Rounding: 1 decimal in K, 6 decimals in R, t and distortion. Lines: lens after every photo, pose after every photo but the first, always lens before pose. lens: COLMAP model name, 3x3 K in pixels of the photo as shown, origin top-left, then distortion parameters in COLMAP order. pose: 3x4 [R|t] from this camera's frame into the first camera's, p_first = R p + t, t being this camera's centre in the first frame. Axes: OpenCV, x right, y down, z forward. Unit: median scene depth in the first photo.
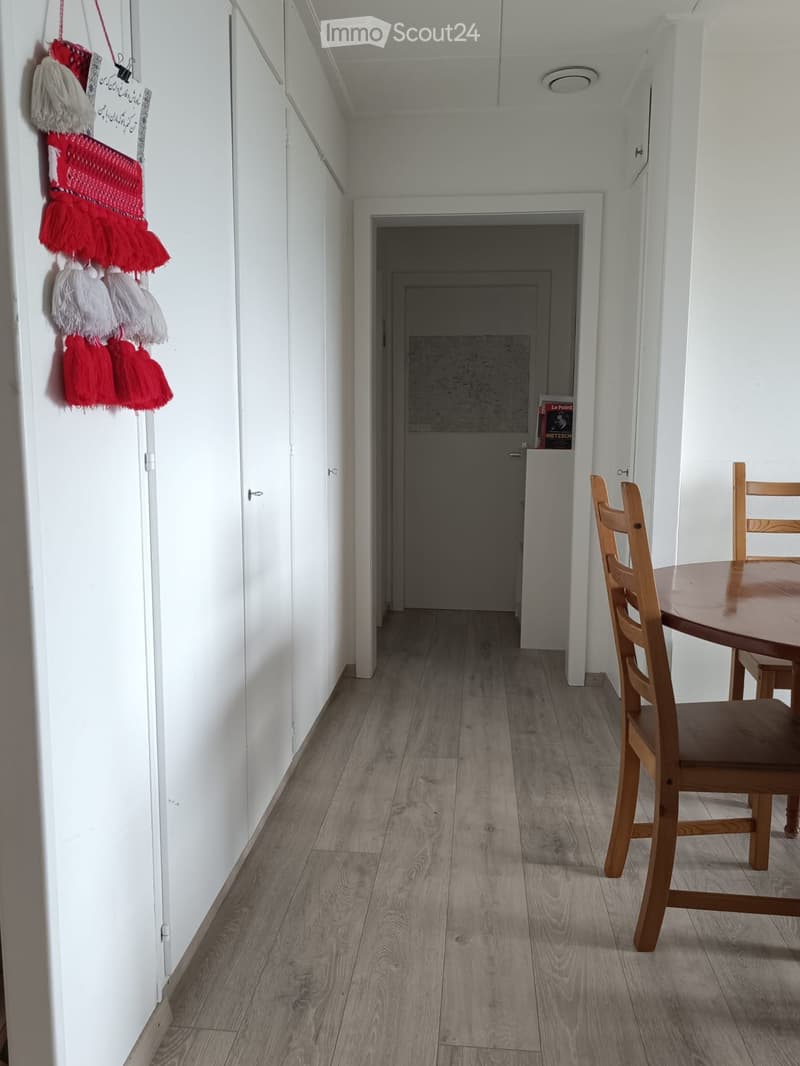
lens RADIAL K [[769.2, 0, 397.5], [0, 769.2, 522.3], [0, 0, 1]] dist [0.025813, -0.034106]
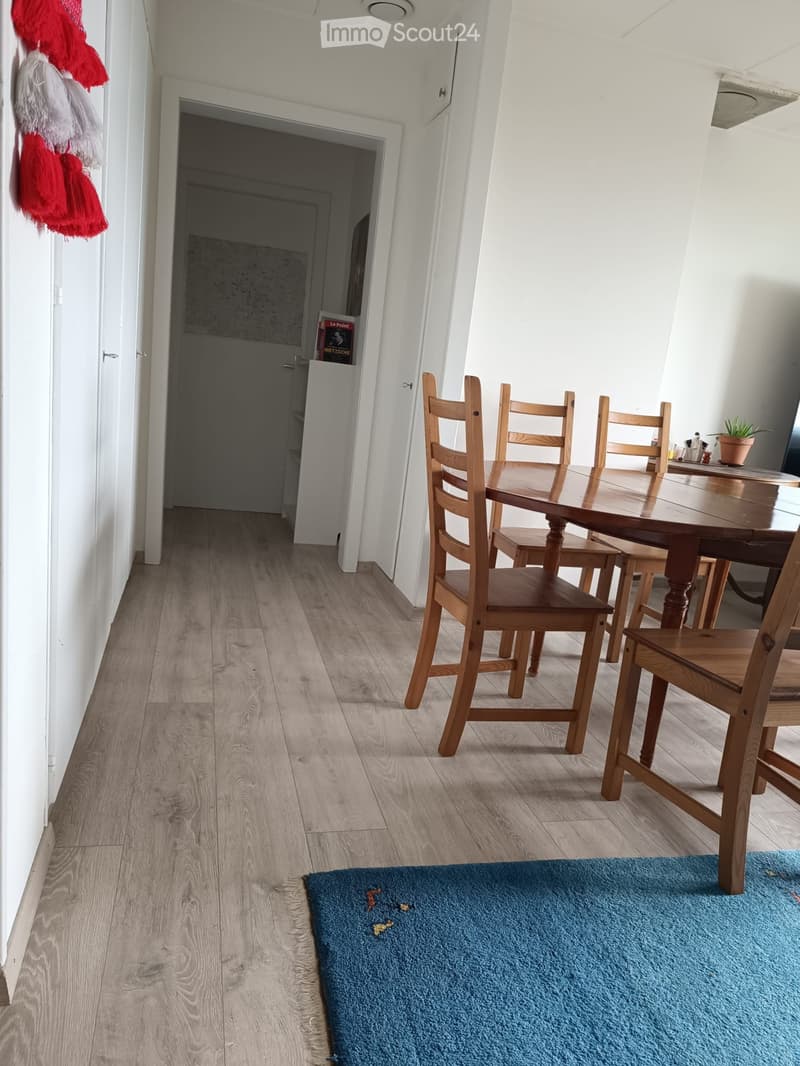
lens RADIAL K [[728.1, 0, 373.3], [0, 728.1, 532.4], [0, 0, 1]] dist [-0.002829, -0.005213]
pose [[0.938657, 0.030414, 0.343507, -0.181335], [-0.069334, 0.992407, 0.101592, 0.070757], [-0.337809, -0.119177, 0.933639, -0.017303]]
